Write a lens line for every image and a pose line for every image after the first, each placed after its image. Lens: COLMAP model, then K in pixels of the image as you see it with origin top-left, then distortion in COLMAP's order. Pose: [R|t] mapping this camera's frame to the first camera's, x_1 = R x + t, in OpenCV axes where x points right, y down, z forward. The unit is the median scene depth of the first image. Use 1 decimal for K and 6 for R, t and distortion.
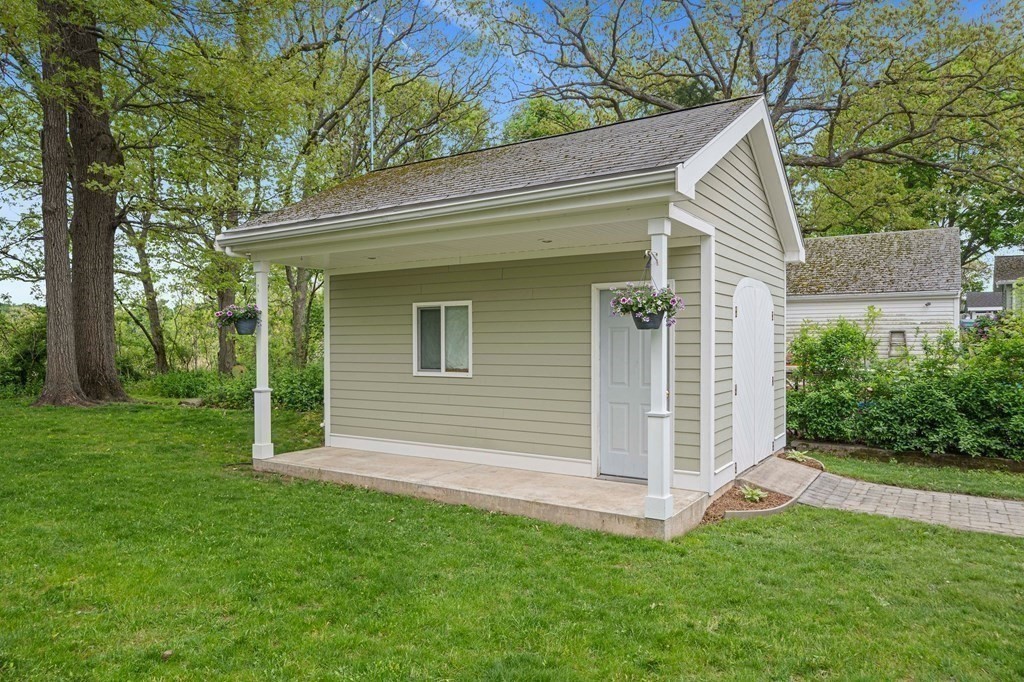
lens RADIAL K [[661.5, 0, 511.8], [0, 661.5, 346.3], [0, 0, 1]] dist [0.008312, -0.000126]
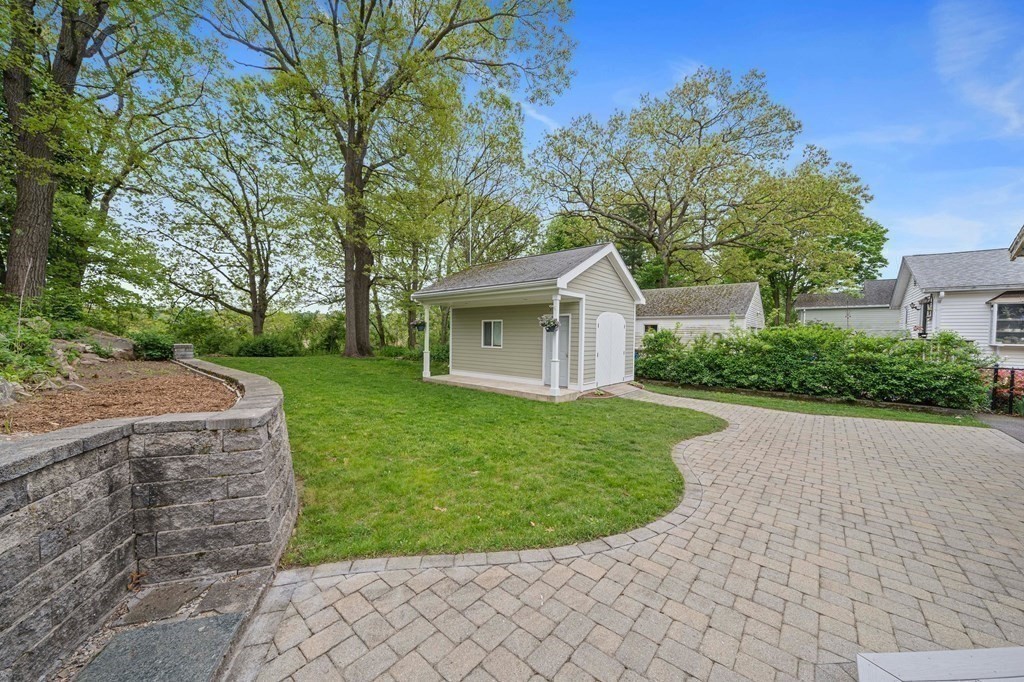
lens RADIAL K [[361.9, 0, 513.2], [0, 361.9, 341.4], [0, 0, 1]] dist [-0.000658, -0.000053]
pose [[0.991444, 0.018139, -0.129263, 0.145638], [-0.016664, 0.999783, 0.012479, -0.000388], [0.129462, -0.010218, 0.991532, -0.370654]]
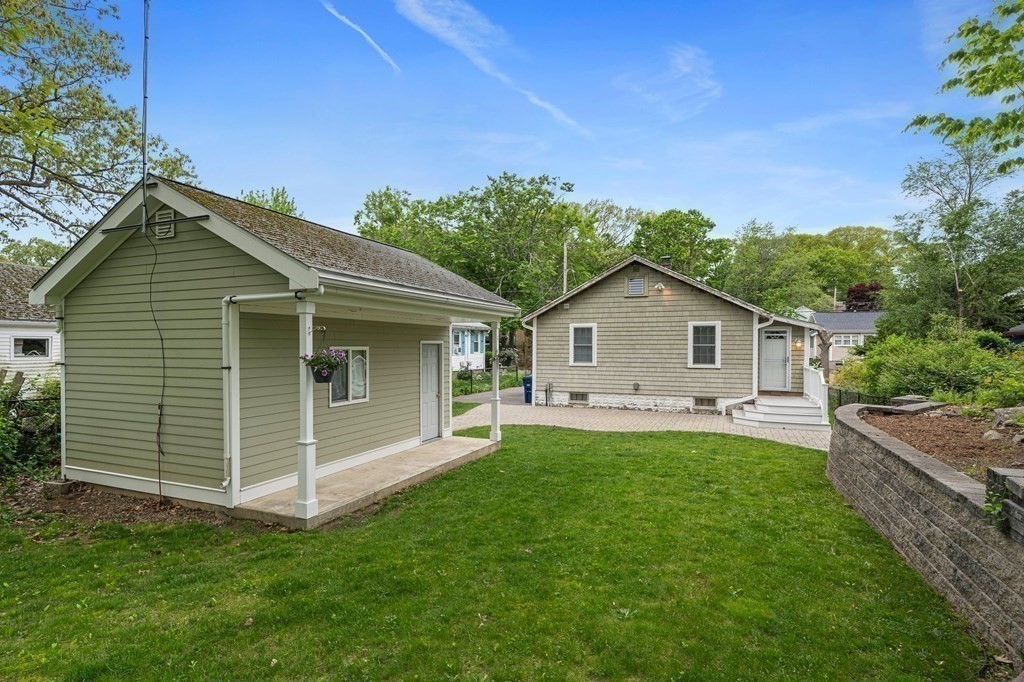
lens RADIAL K [[509.8, 0, 512.4], [0, 509.8, 345.8], [0, 0, 1]] dist [0.000119, 0.000001]
pose [[-0.175478, 0.023571, 0.984201, -1.016876], [0.013991, 0.999672, -0.021447, -0.037655], [-0.984384, 0.010006, -0.175750, 0.758558]]
